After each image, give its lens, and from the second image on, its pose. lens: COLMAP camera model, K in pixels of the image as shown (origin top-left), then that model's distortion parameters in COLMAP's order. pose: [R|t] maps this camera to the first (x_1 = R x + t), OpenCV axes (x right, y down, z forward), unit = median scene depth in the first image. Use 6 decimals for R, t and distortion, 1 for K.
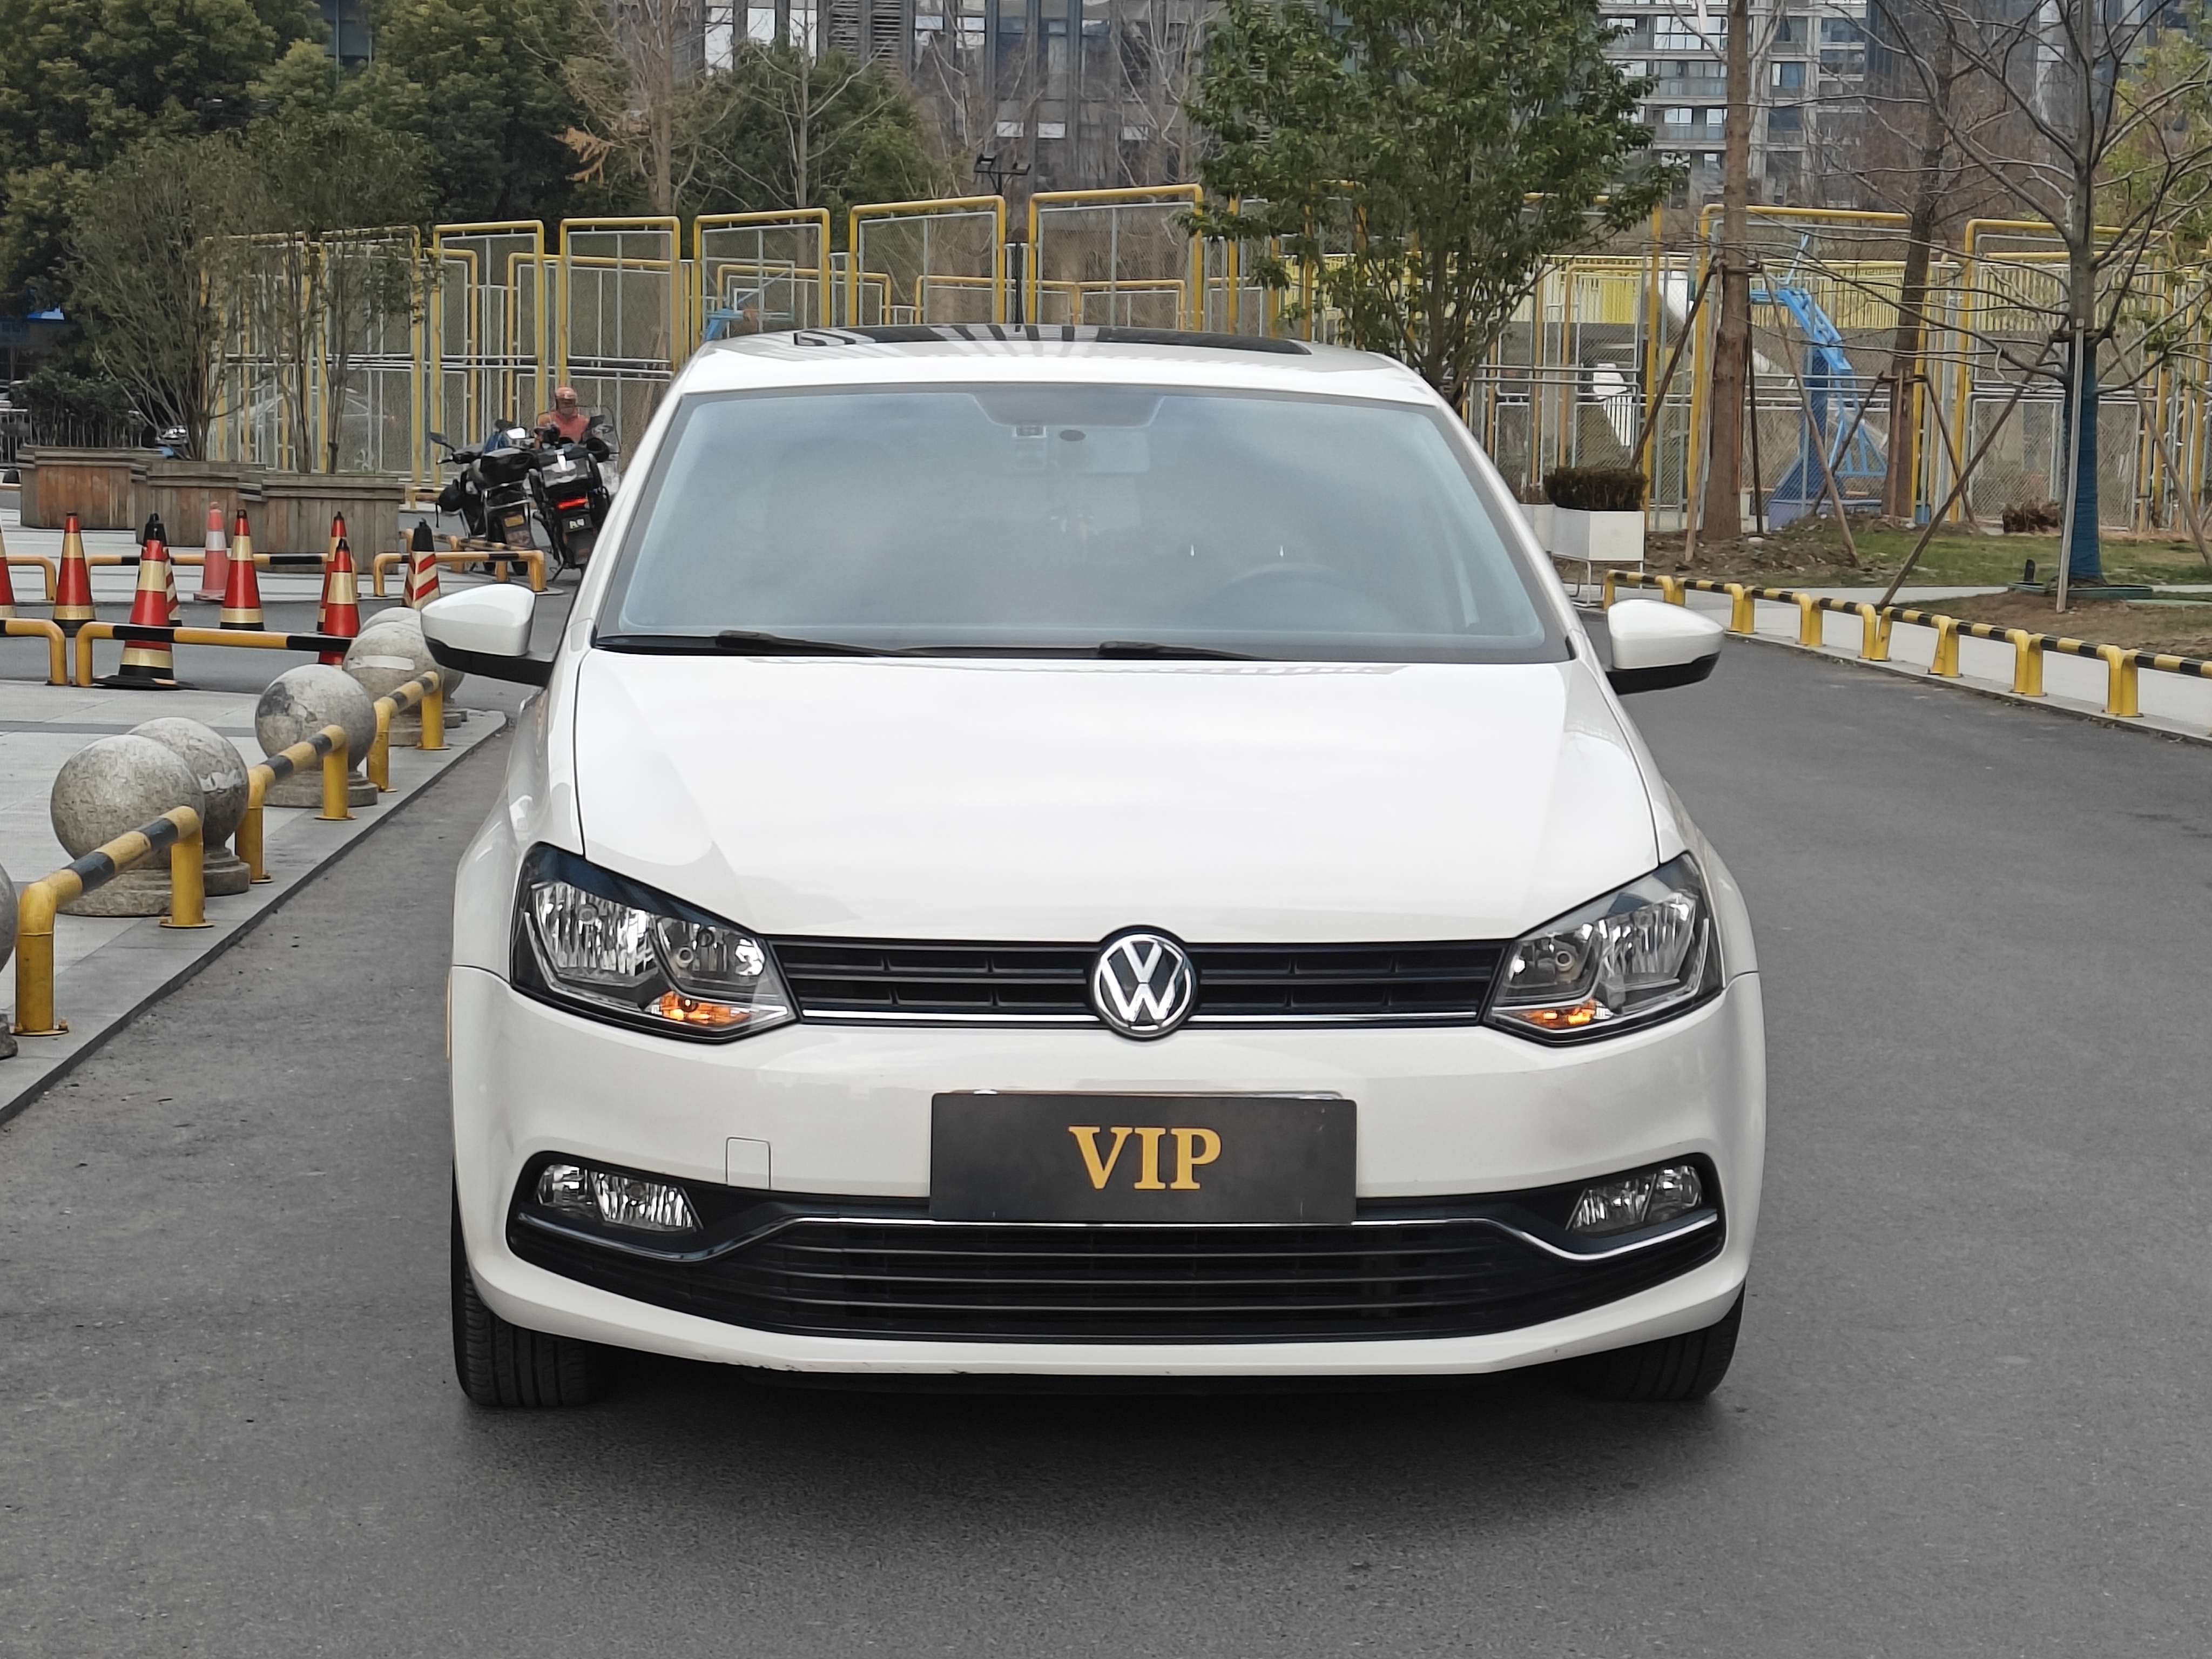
lens RADIAL K [[4404.1, 0, 1106.6], [0, 4404.1, 834.7], [0, 0, 1]] dist [0.107318, 0.000000]
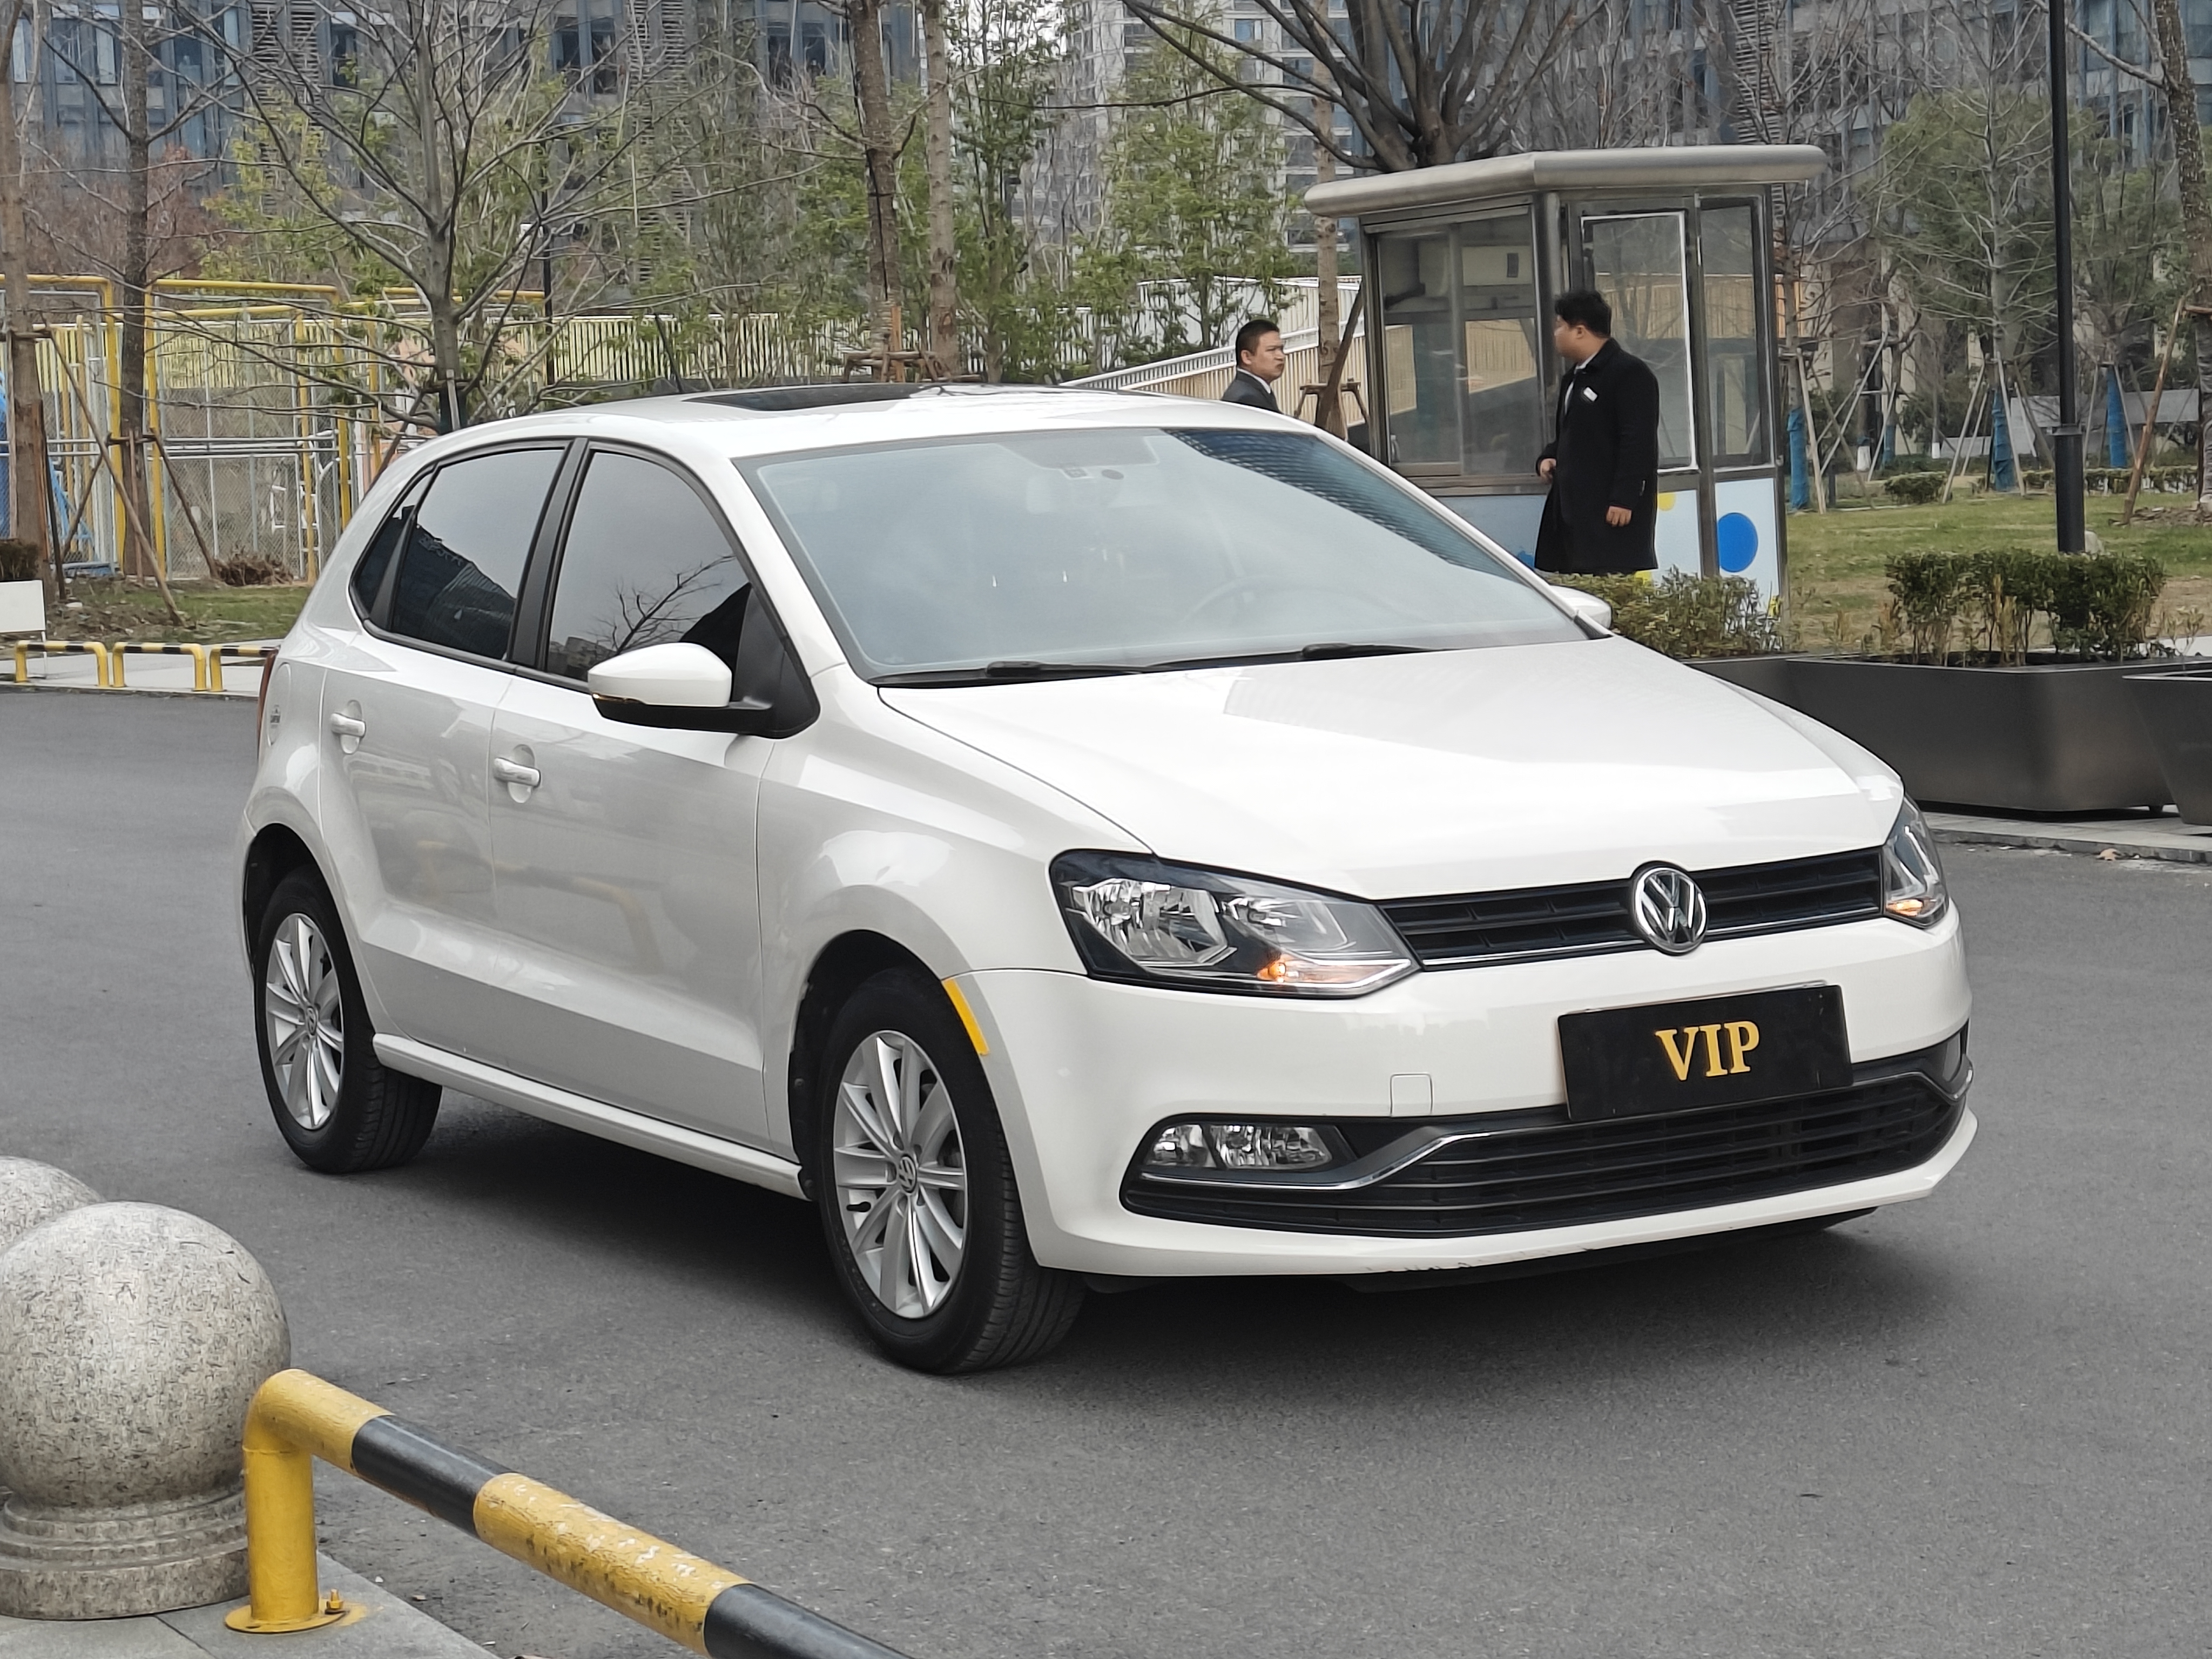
lens RADIAL K [[4404.1, 0, 1111.9], [0, 4404.1, 825.6], [0, 0, 1]] dist [0.107318, 0.000000]
pose [[0.901031, -0.092399, 0.423798, -0.631262], [0.098716, 0.995090, 0.007075, -0.011905], [-0.422371, 0.035461, 0.905729, -0.020861]]
